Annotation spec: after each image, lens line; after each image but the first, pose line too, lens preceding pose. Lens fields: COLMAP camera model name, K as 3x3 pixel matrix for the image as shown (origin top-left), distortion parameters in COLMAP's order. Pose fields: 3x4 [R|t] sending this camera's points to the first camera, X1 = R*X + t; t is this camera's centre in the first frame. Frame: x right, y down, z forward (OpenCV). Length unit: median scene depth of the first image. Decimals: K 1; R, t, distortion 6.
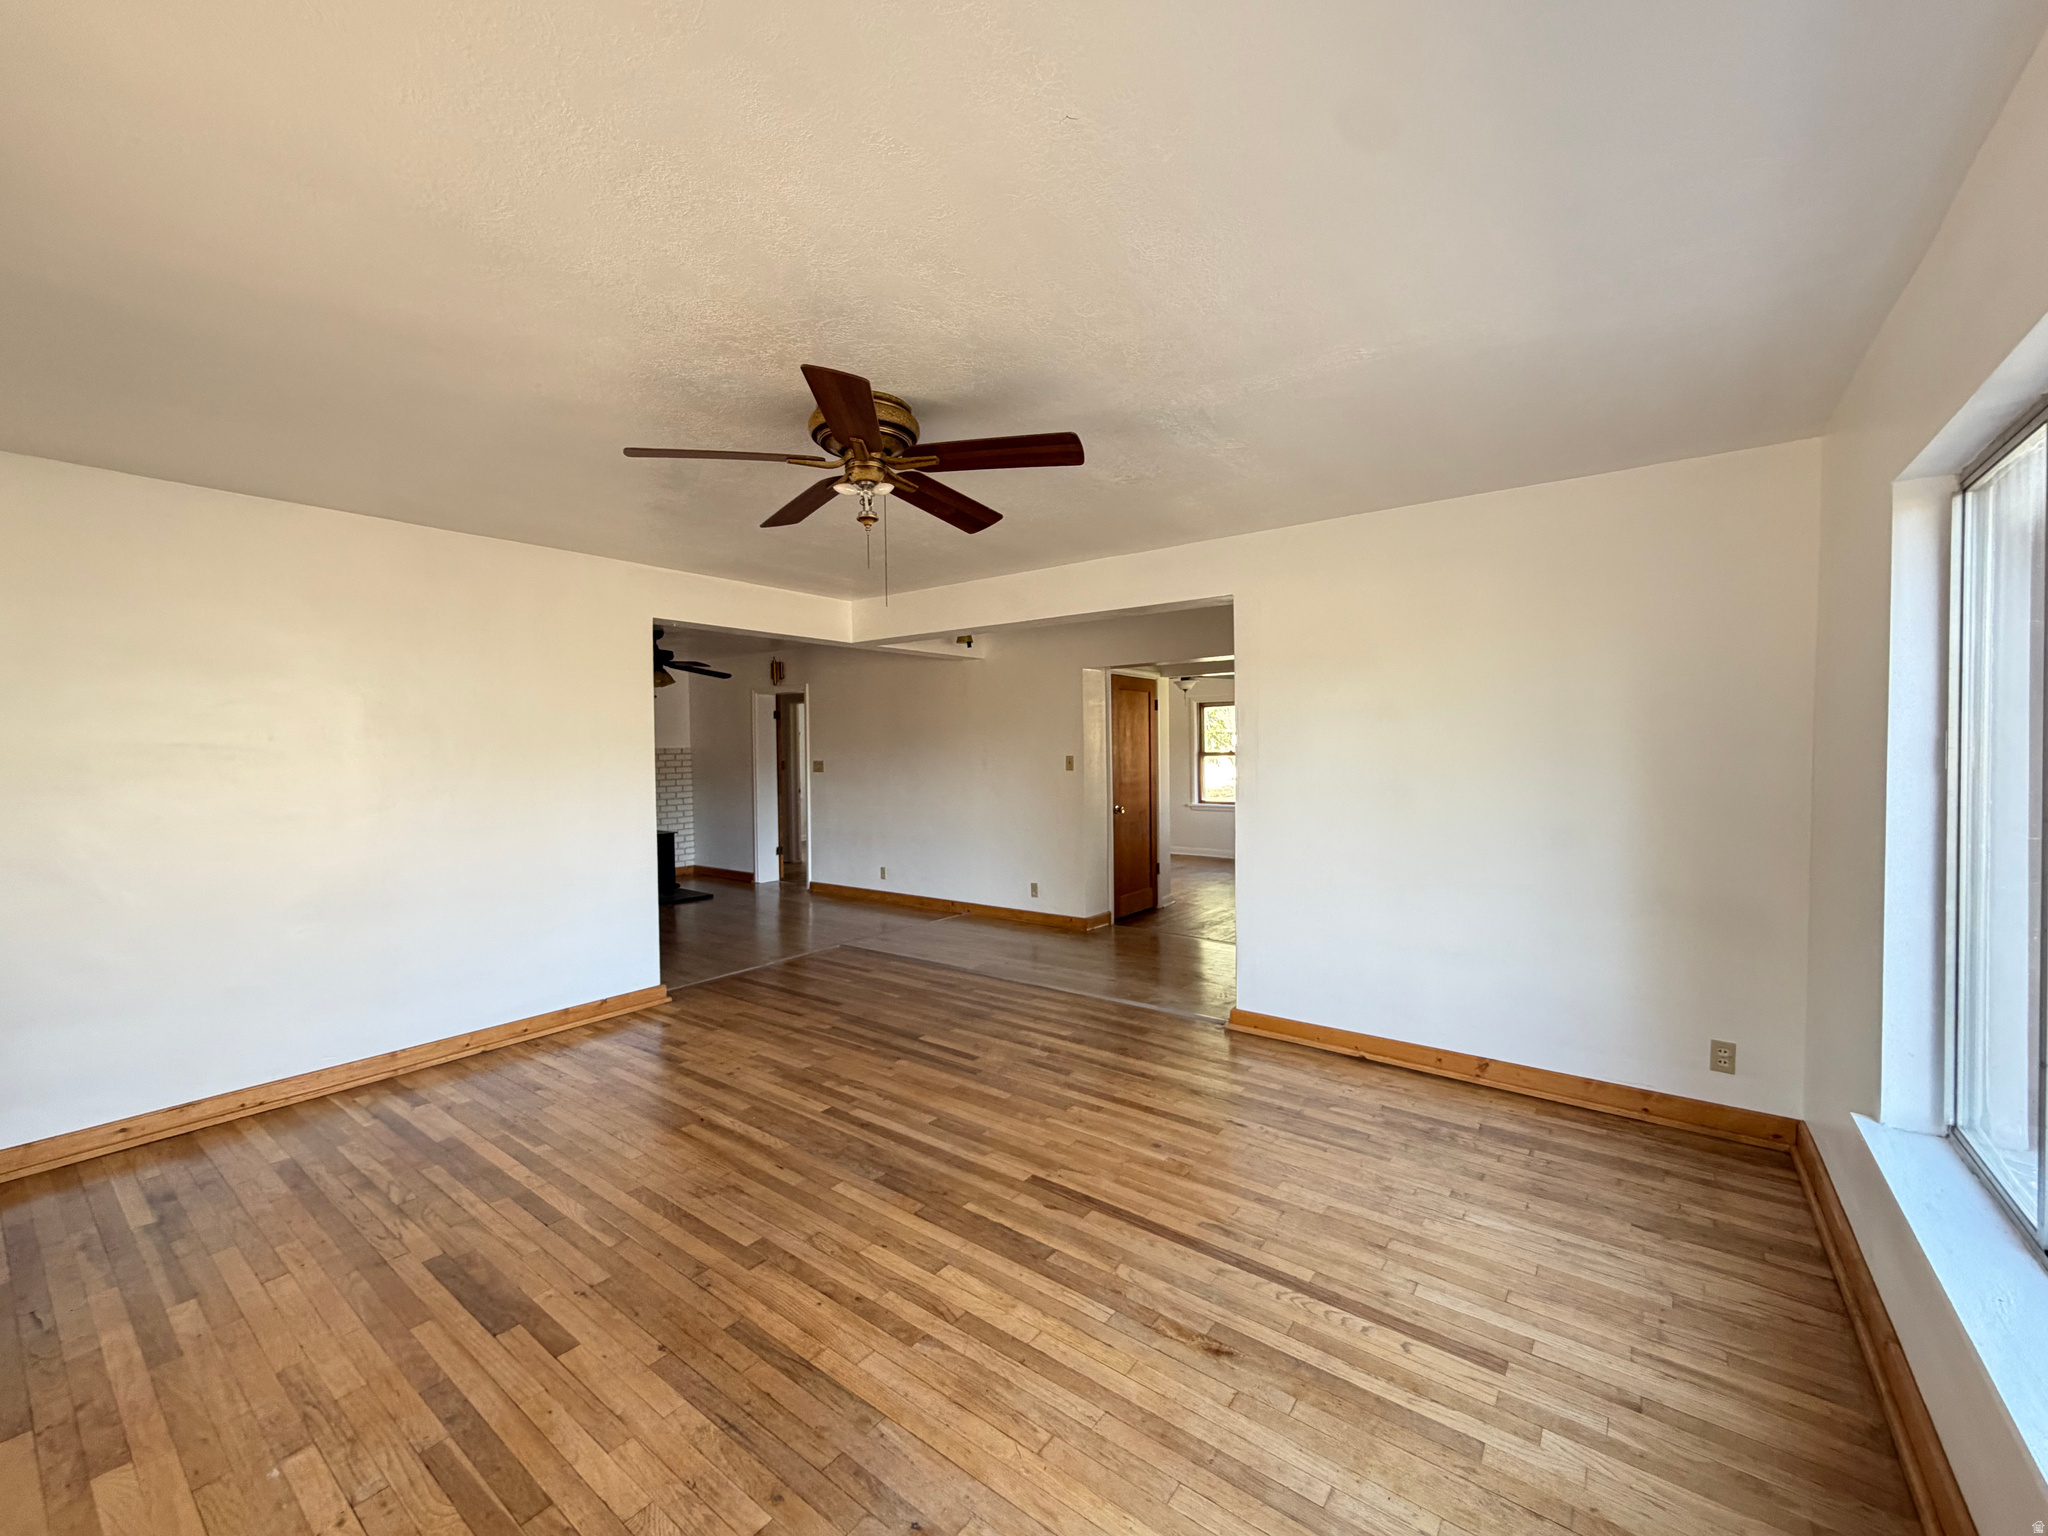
lens RADIAL K [[823.8, 0, 1031.7], [0, 823.8, 765.2], [0, 0, 1]] dist [-0.001542, -0.000978]
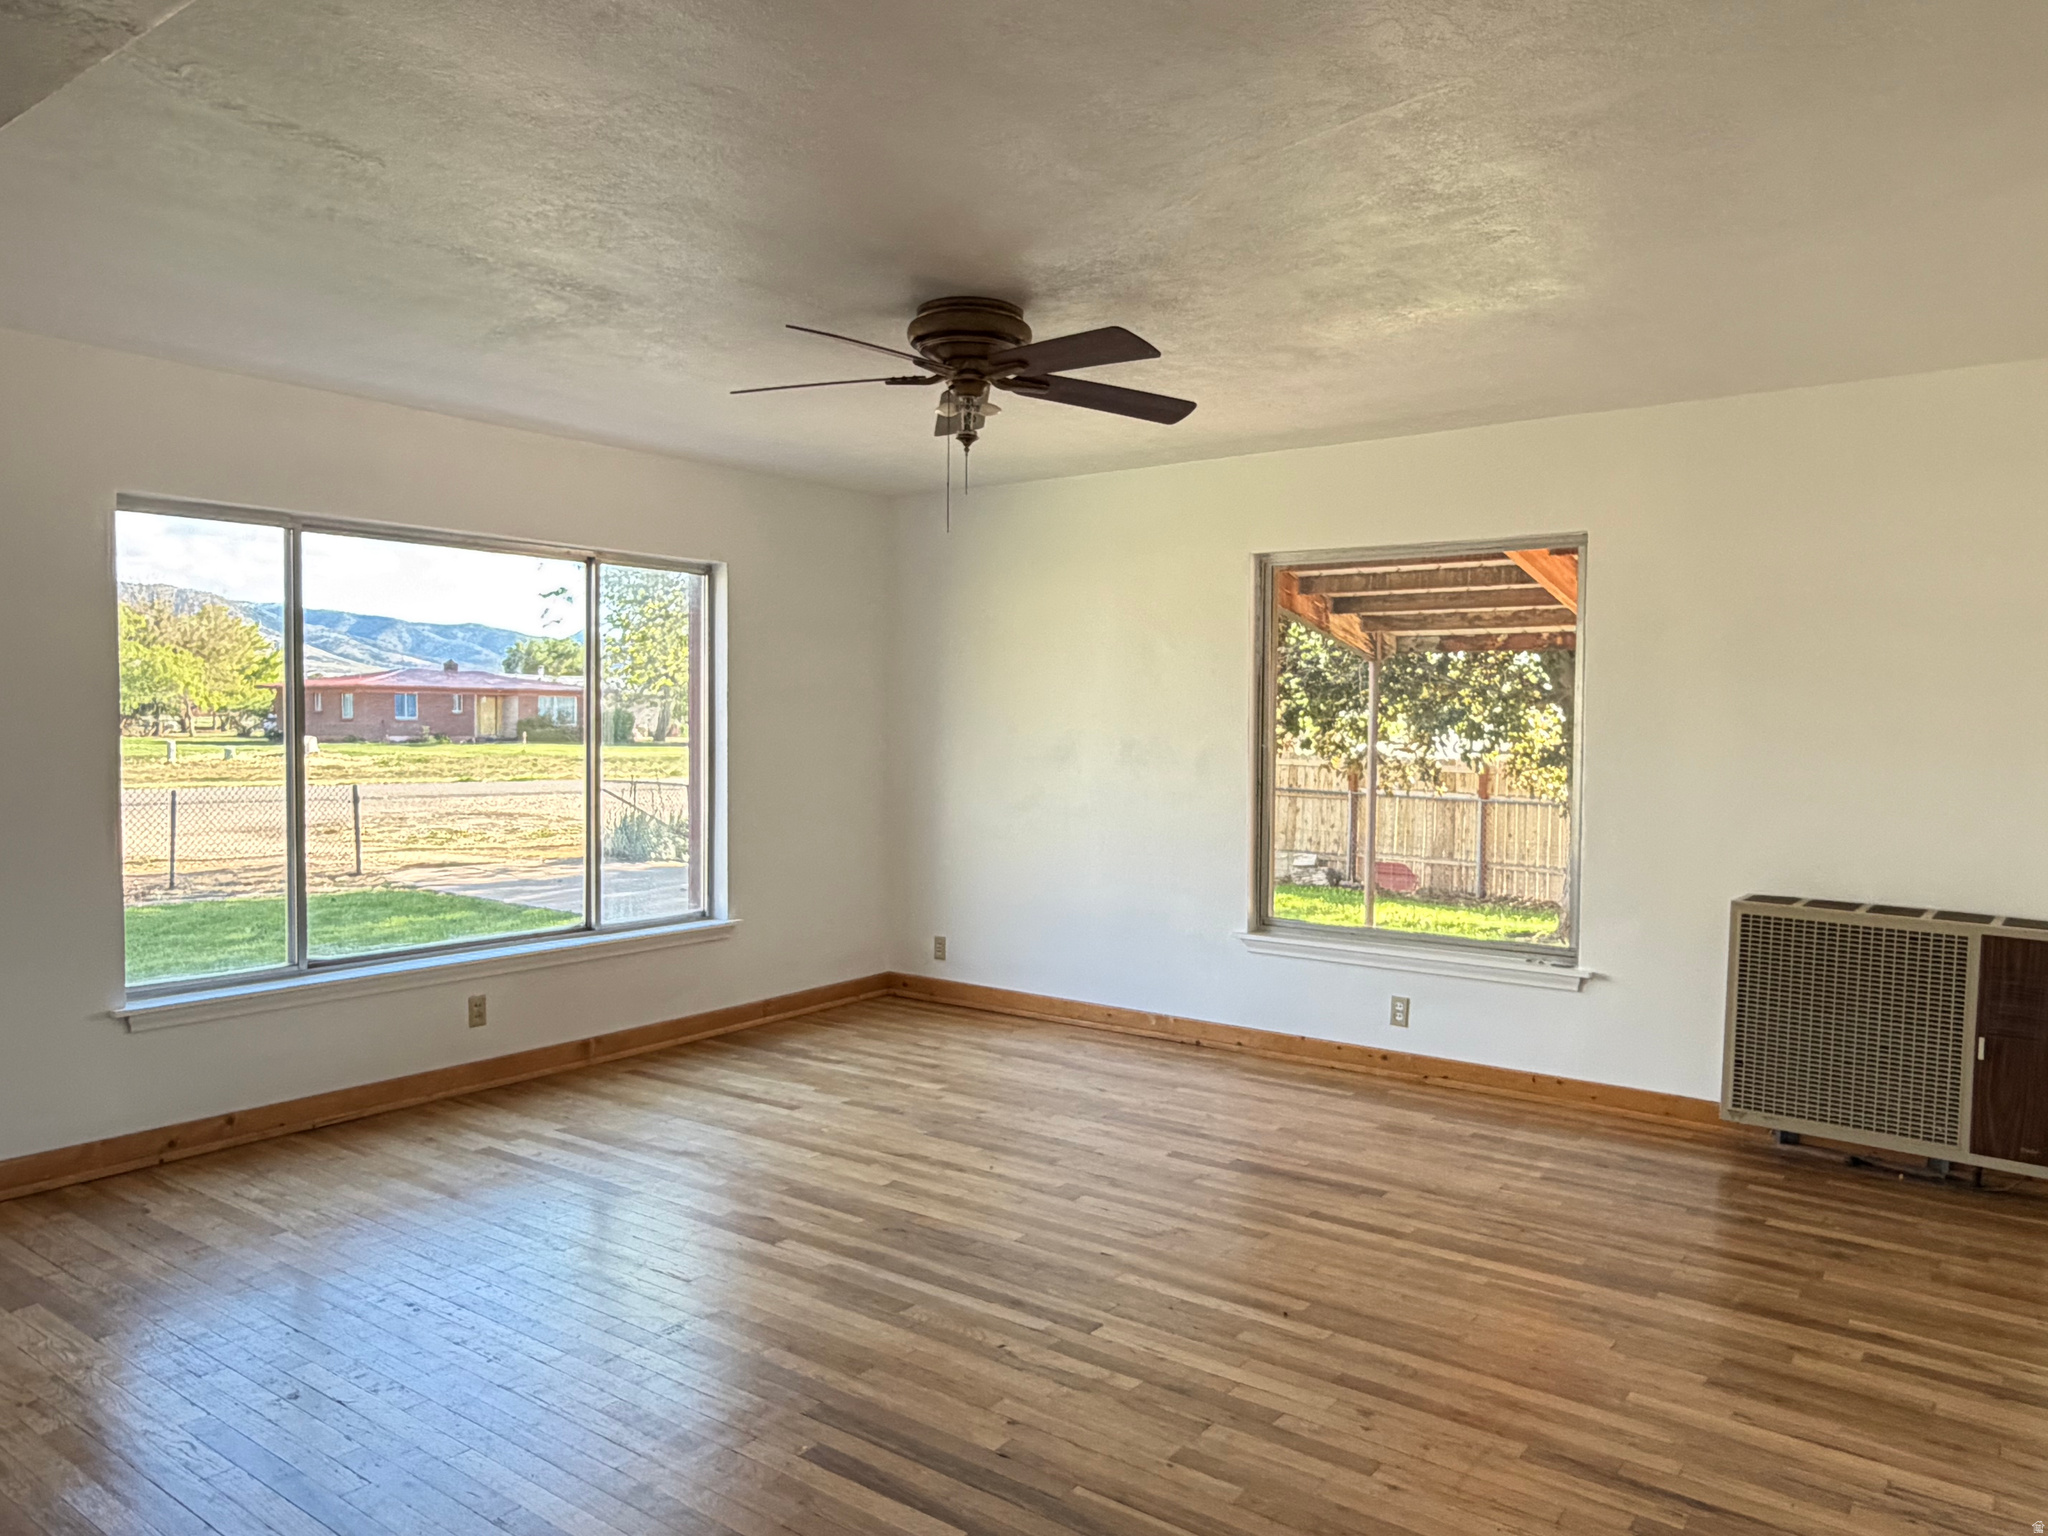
lens RADIAL K [[1437.5, 0, 1009.1], [0, 1437.5, 767.1], [0, 0, 1]] dist [0.011916, -0.026197]
pose [[-0.999855, 0.000491, 0.017014, -0.206482], [0.001455, 0.998391, 0.056689, -0.025619], [-0.016959, 0.056706, -0.998247, 1.972620]]
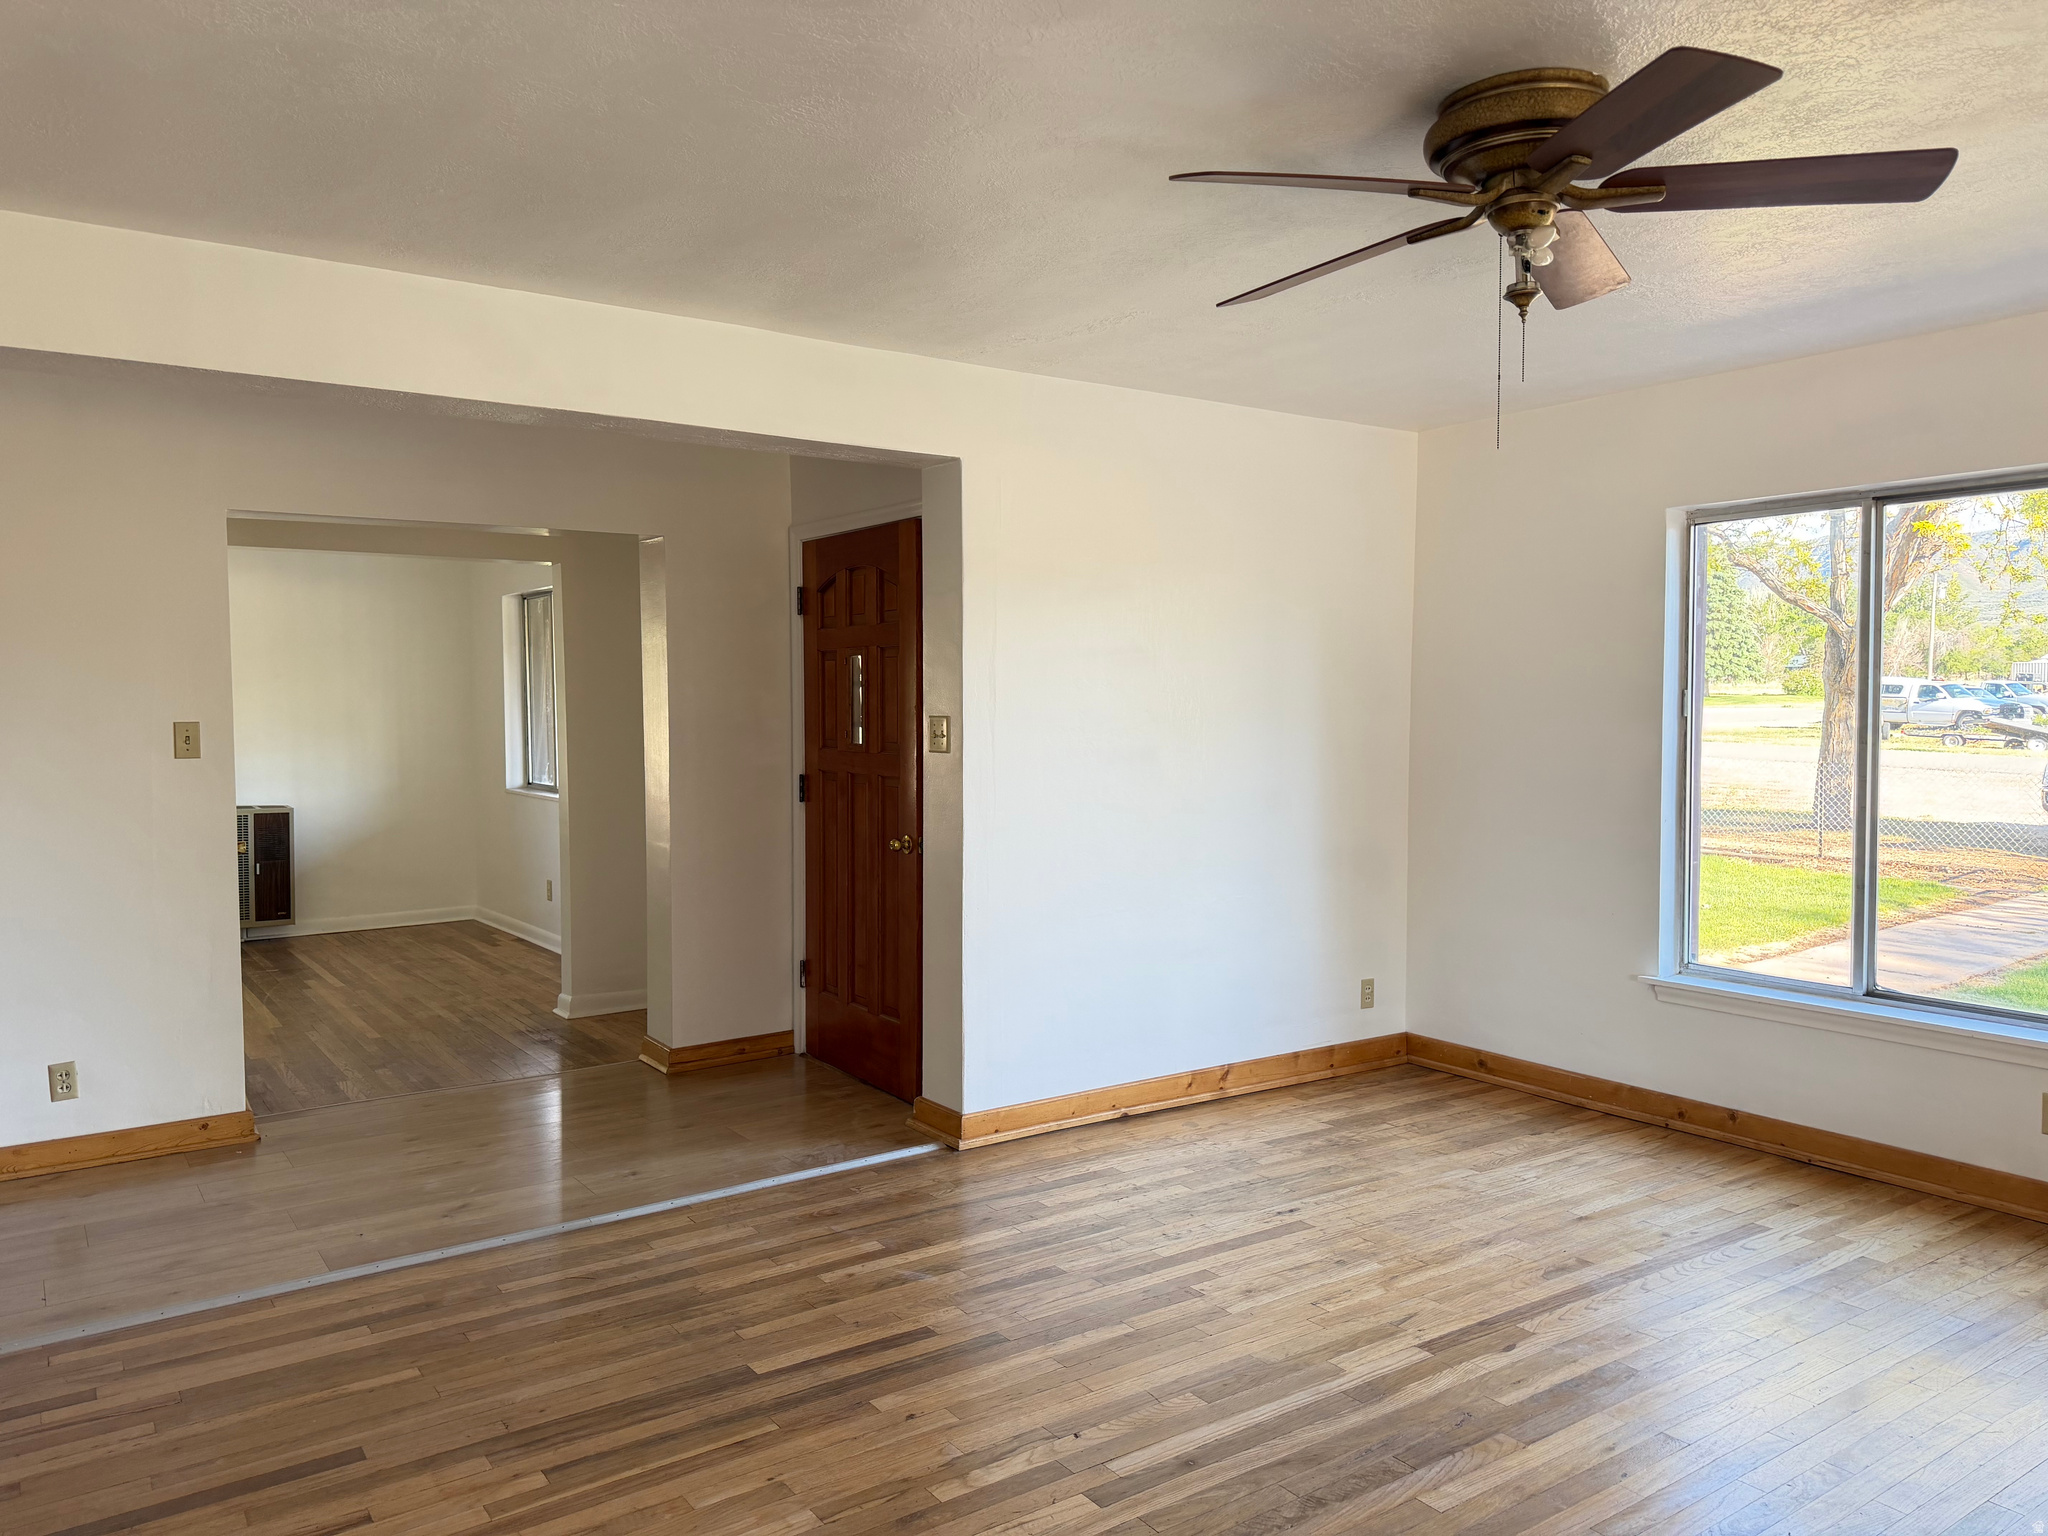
lens RADIAL K [[1437.5, 0, 1013.0], [0, 1437.5, 778.2], [0, 0, 1]] dist [0.011916, -0.026197]
pose [[0.325066, -0.046817, 0.944532, -0.986350], [0.022589, 0.998873, 0.041736, -0.008370], [-0.945422, 0.007770, 0.325757, 0.783655]]
